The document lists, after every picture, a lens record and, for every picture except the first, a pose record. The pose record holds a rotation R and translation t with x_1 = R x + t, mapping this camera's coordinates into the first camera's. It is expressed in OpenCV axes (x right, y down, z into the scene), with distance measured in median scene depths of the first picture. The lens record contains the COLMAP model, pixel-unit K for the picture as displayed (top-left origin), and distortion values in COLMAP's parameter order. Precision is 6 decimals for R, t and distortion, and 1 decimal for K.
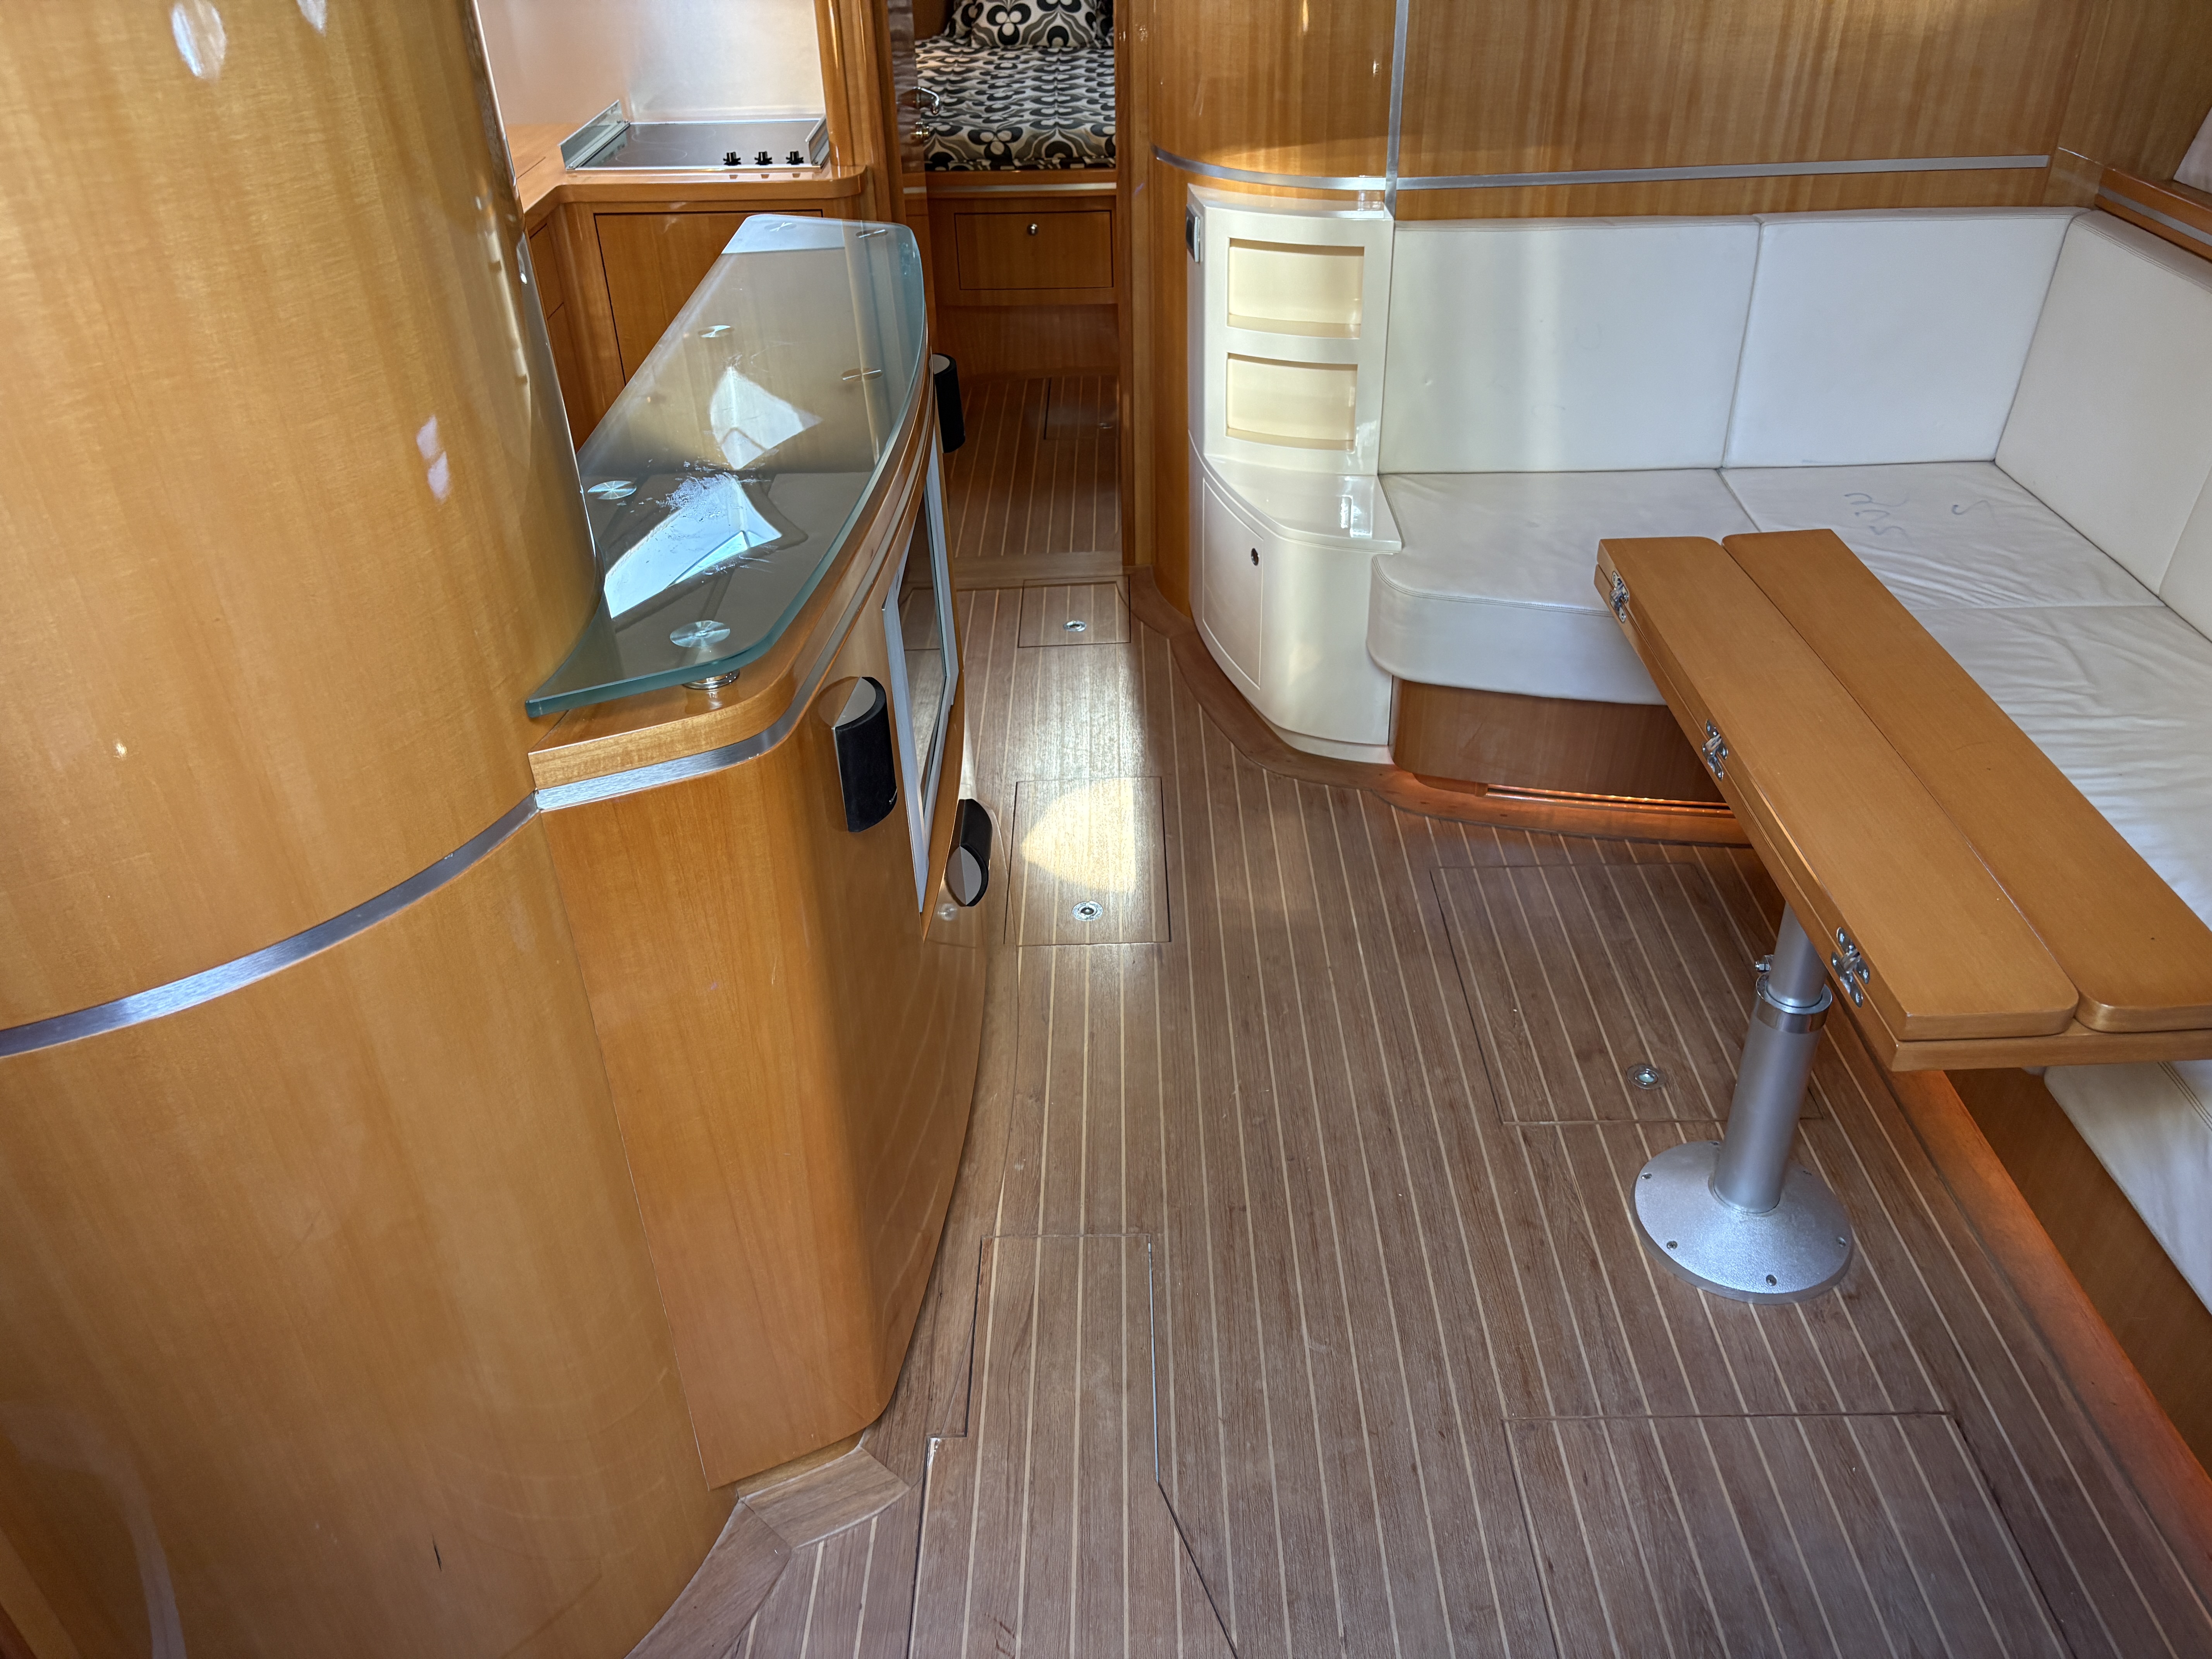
lens RADIAL K [[1674.7, 0, 1110.4], [0, 1674.7, 842.8], [0, 0, 1]] dist [0.053469, -0.063951]
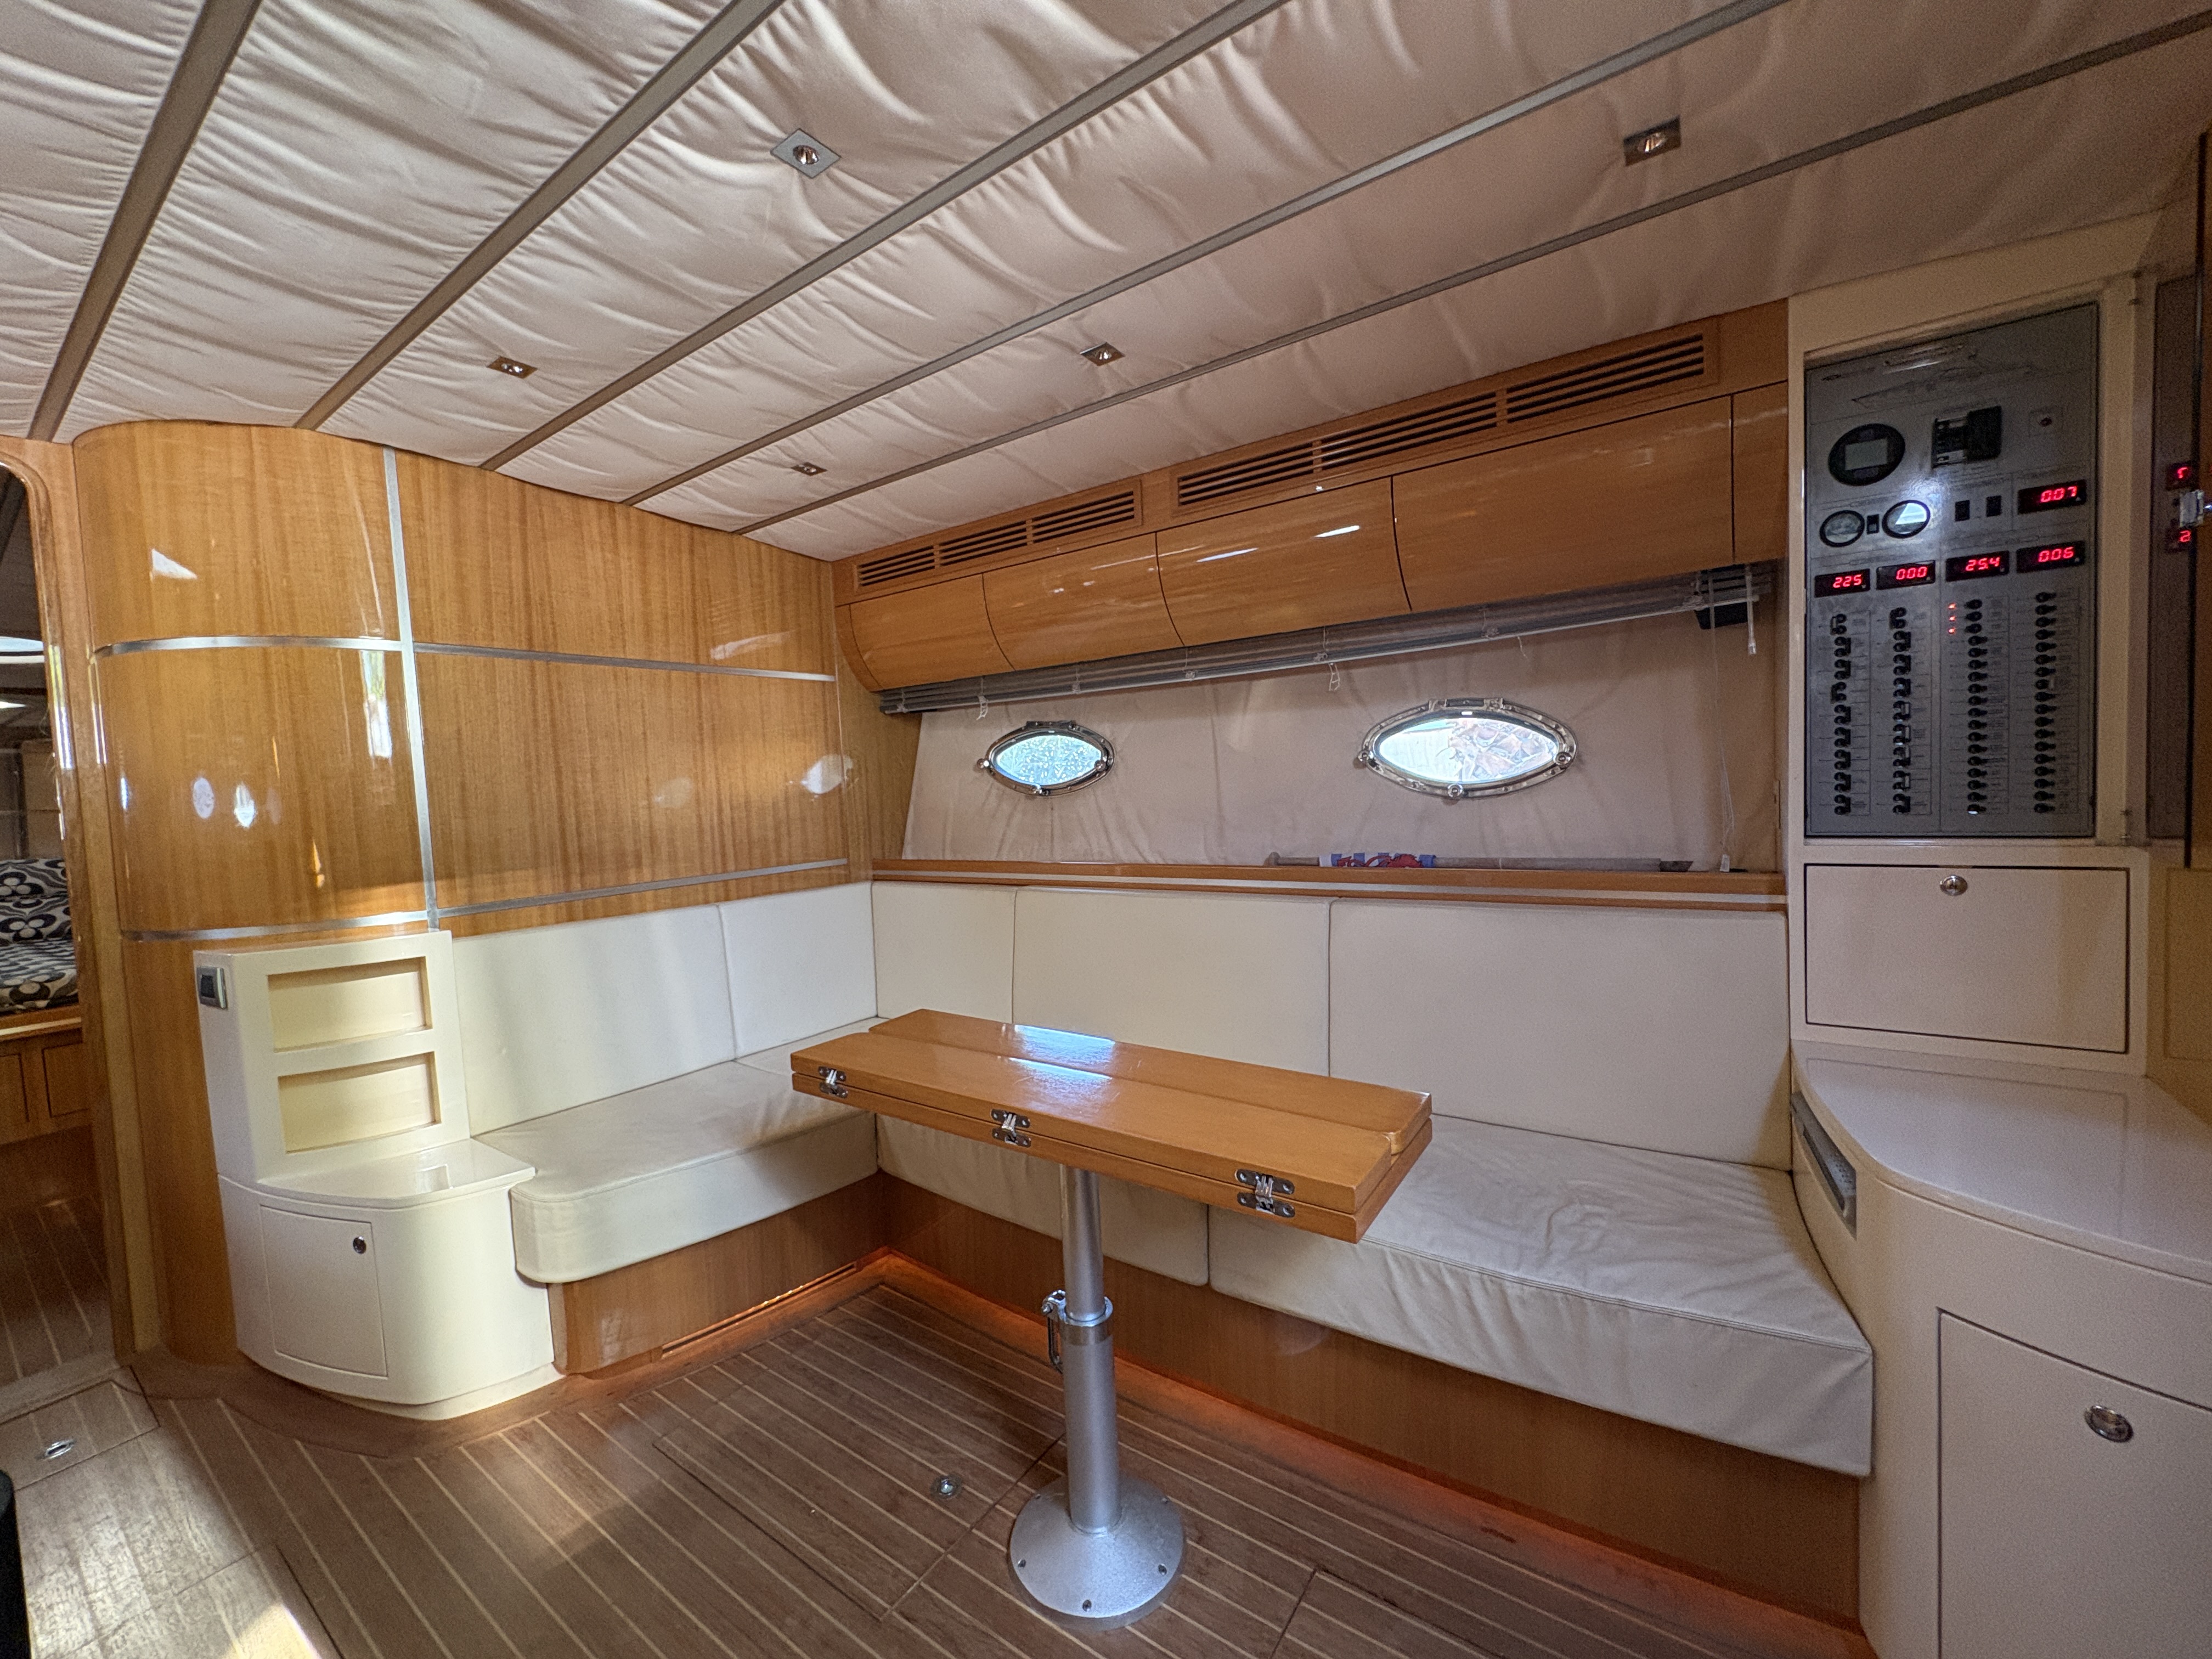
lens RADIAL K [[885.0, 0, 1106.3], [0, 885.0, 826.9], [0, 0, 1]] dist [0.001627, -0.000465]
pose [[0.578547, -0.043974, 0.814462, -0.081744], [0.473693, 0.831008, -0.291617, -0.009315], [-0.664001, 0.554520, 0.501608, 0.291319]]
